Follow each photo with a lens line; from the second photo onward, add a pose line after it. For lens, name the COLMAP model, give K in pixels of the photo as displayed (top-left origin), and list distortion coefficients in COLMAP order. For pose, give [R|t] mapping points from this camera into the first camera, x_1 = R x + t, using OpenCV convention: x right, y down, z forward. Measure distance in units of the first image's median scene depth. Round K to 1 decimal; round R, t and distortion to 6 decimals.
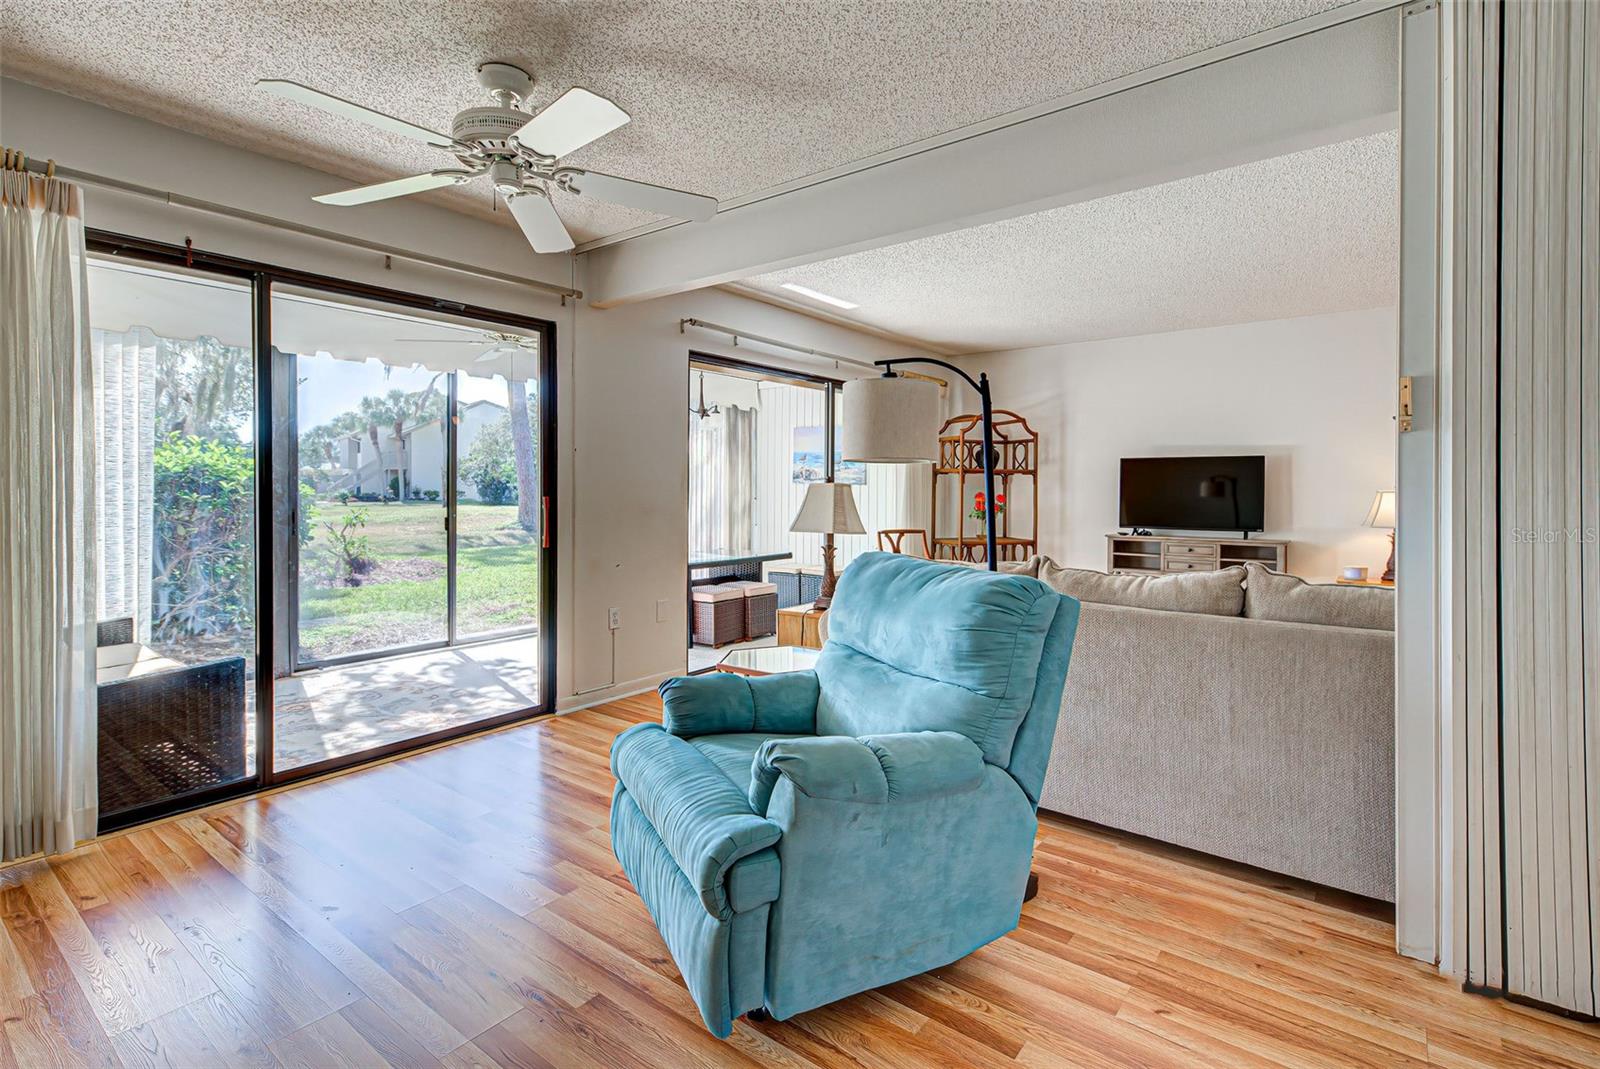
lens RADIAL K [[755.2, 0, 851.5], [0, 755.2, 502.6], [0, 0, 1]] dist [0.015316, -0.003676]
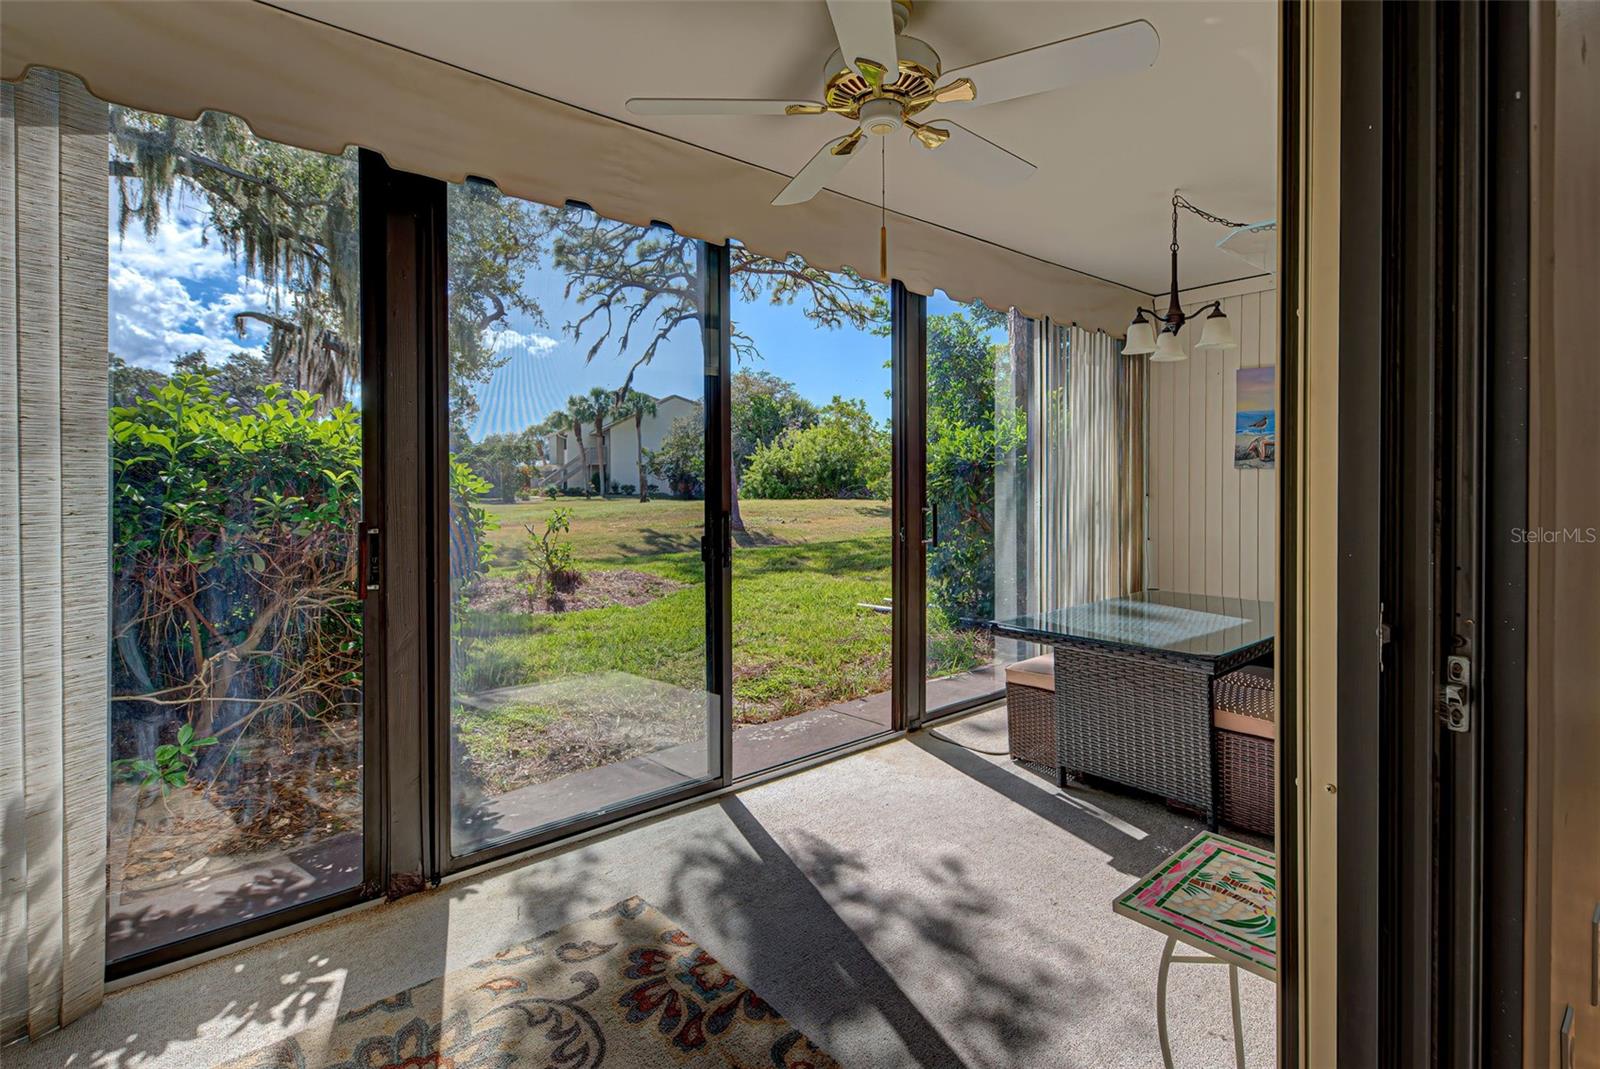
lens RADIAL K [[755.2, 0, 820.1], [0, 755.2, 493.0], [0, 0, 1]] dist [0.015316, -0.003676]
pose [[0.968486, -0.004145, -0.249034, -0.056671], [0.003534, 0.999990, -0.002901, -0.001494], [0.249043, 0.001929, 0.968490, 0.089486]]
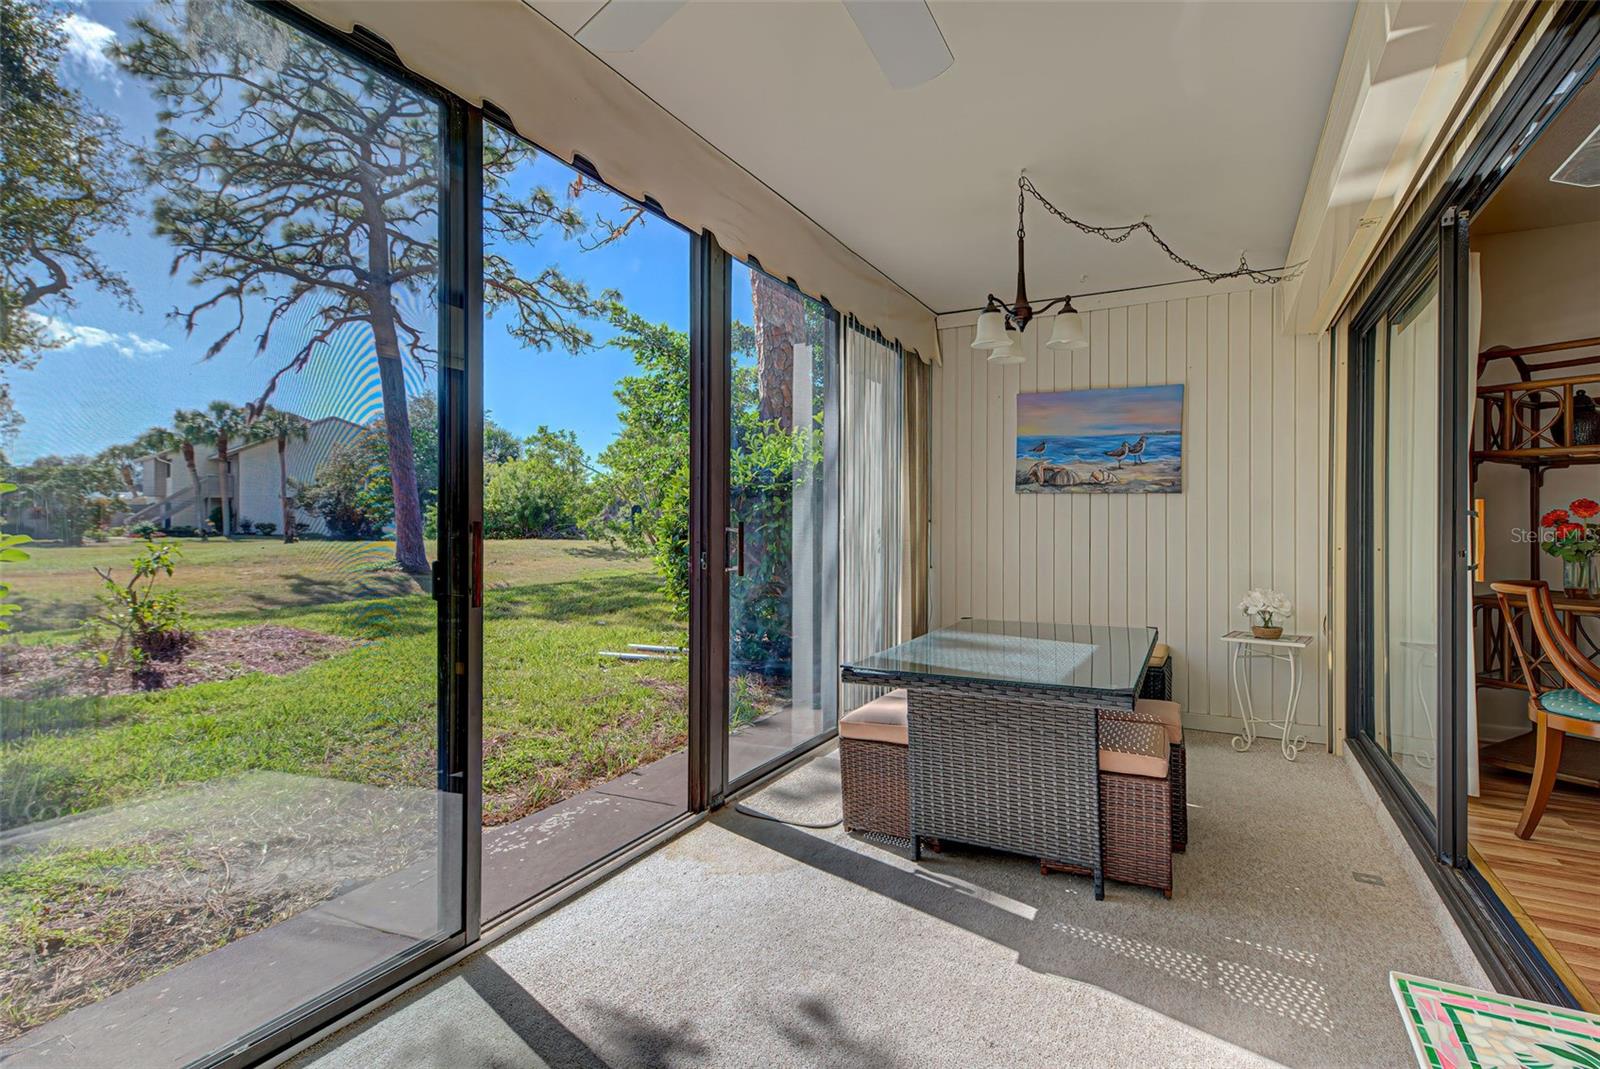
lens RADIAL K [[755.2, 0, 815.4], [0, 755.2, 524.8], [0, 0, 1]] dist [0.015316, -0.003676]
pose [[0.991848, -0.002107, 0.127412, -0.070811], [0.004163, 0.999865, -0.015874, 0.001552], [-0.127361, 0.016275, 0.991723, 0.111201]]
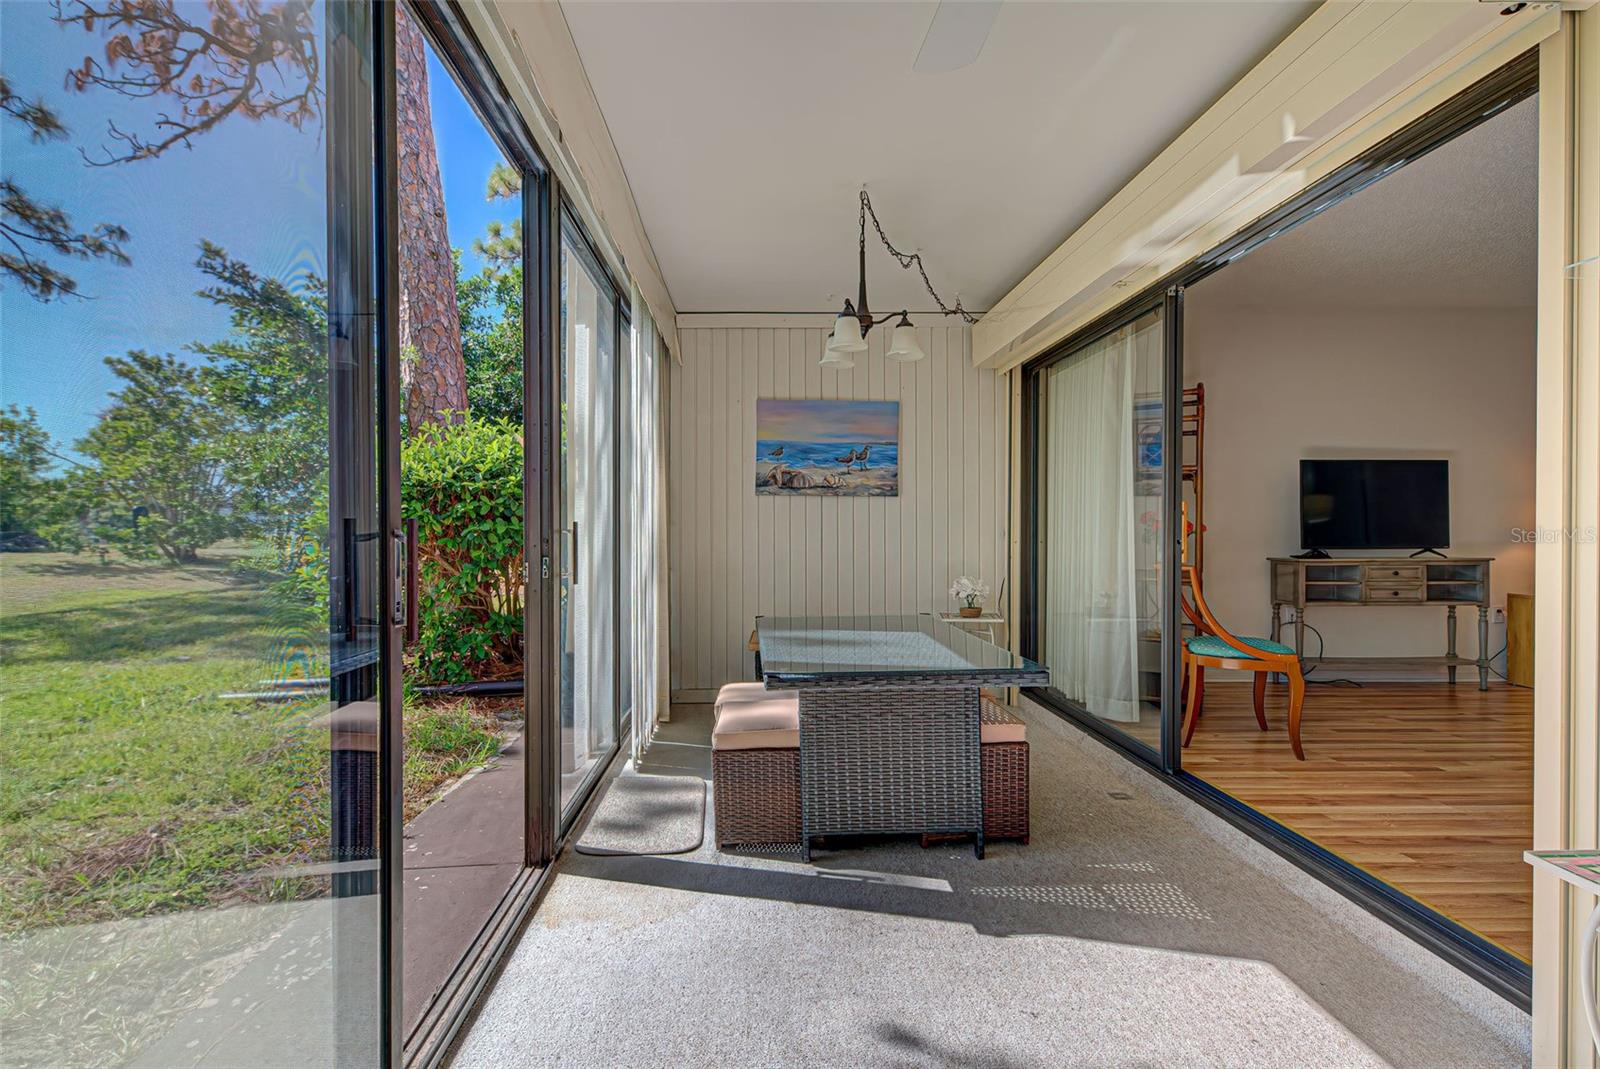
lens RADIAL K [[734.0, 0, 763.8], [0, 734.0, 534.7], [0, 0, 1]] dist [0.011019, -0.000642]
pose [[0.811187, -0.015124, 0.584591, -0.096709], [0.019606, 0.999807, -0.001340, 0.001570], [-0.584458, 0.012548, 0.811327, 0.128633]]
